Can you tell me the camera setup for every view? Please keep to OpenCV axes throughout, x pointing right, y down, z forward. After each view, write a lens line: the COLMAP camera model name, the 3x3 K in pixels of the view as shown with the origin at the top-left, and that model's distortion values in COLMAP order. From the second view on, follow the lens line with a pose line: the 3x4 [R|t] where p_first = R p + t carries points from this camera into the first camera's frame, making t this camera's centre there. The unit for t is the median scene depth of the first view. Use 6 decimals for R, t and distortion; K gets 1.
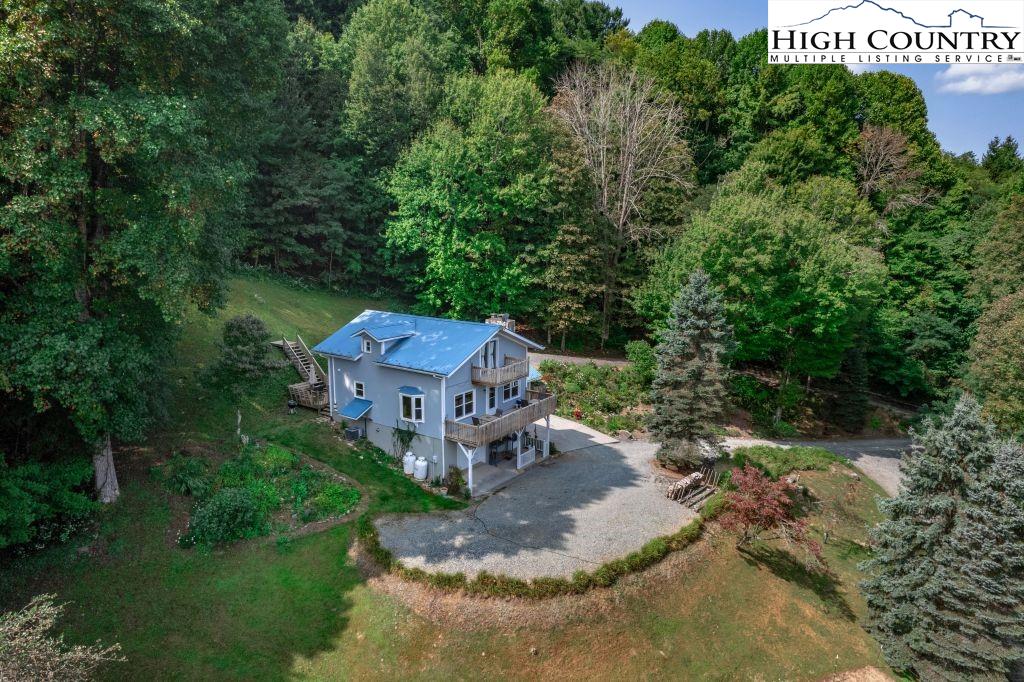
lens RADIAL K [[654.3, 0, 512.0], [0, 654.3, 341.0], [0, 0, 1]] dist [-0.063080, 0.050062]
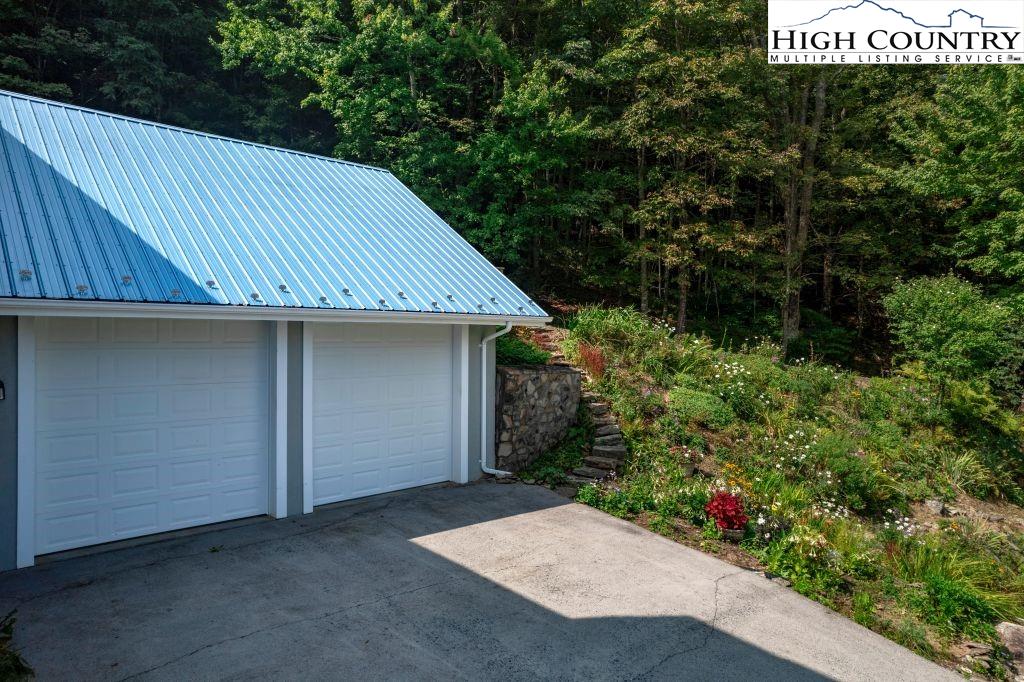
lens RADIAL K [[654.3, 0, 512.0], [0, 654.3, 341.0], [0, 0, 1]] dist [-0.063080, 0.050062]
pose [[0.978030, -0.002445, -0.208448, 0.066394], [-0.032788, 0.985682, -0.165398, 0.080891], [0.205868, 0.168599, 0.963946, 0.672863]]
